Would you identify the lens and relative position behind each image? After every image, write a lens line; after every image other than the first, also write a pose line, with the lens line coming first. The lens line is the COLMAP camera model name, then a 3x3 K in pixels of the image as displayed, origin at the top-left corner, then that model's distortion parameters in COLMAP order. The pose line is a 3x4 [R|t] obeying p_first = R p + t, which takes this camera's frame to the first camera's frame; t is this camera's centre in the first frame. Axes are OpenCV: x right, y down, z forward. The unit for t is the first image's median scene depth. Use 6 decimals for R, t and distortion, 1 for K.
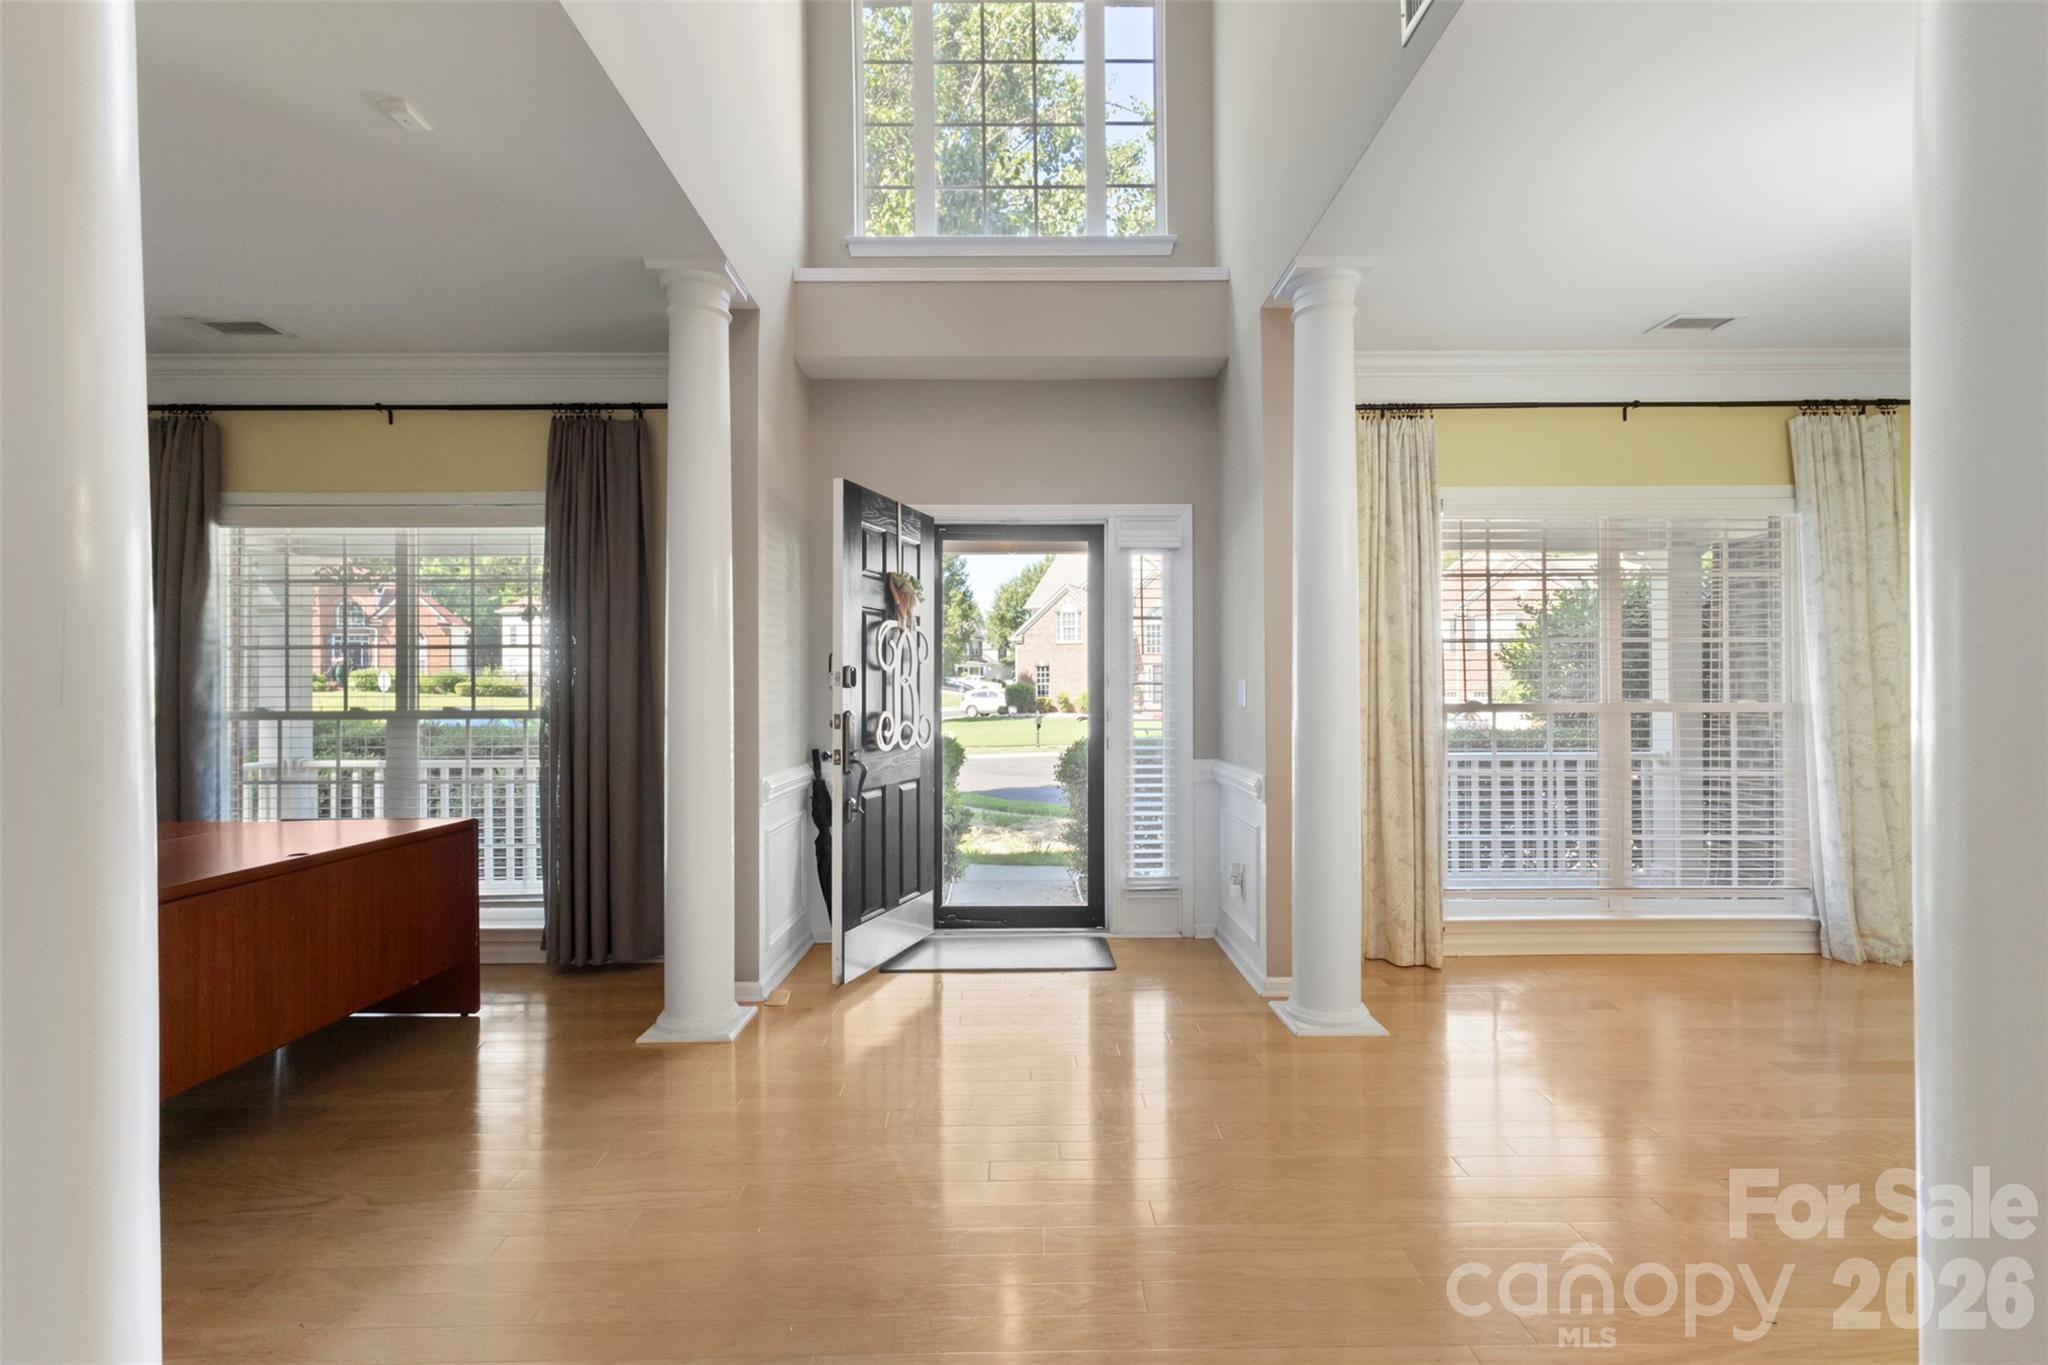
lens RADIAL K [[952.2, 0, 1022.5], [0, 952.2, 683.1], [0, 0, 1]] dist [0.003163, 0.000832]
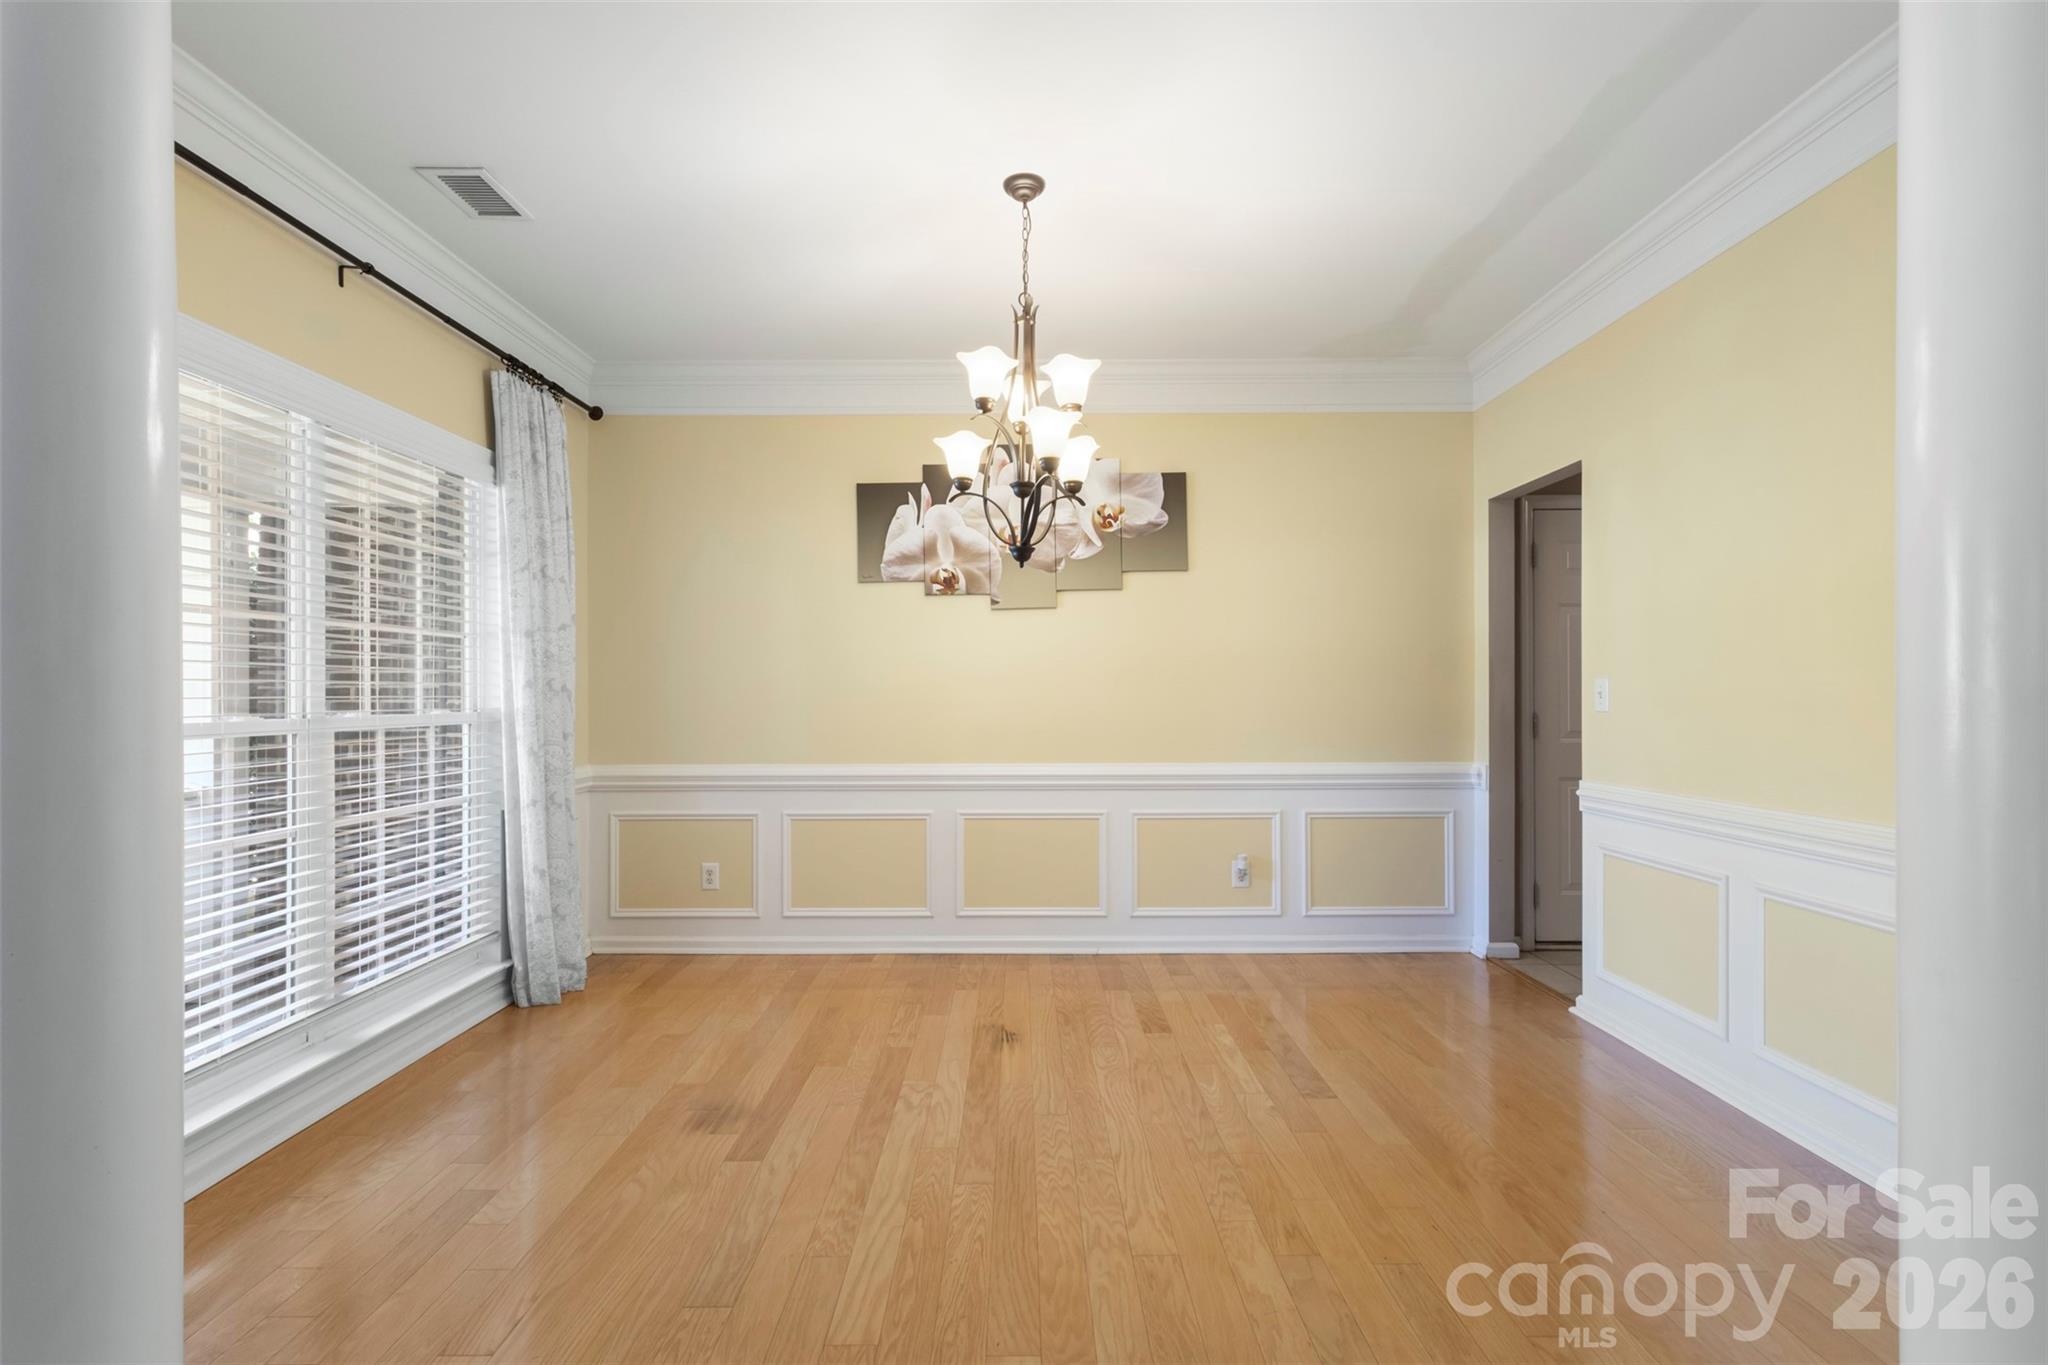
lens RADIAL K [[952.2, 0, 1022.1], [0, 952.2, 692.1], [0, 0, 1]] dist [0.003163, 0.000832]
pose [[0.007985, 0.002608, 0.999965, -0.018829], [-0.003881, 0.999989, -0.002577, 0.003380], [-0.999961, -0.003860, 0.007995, 0.536649]]
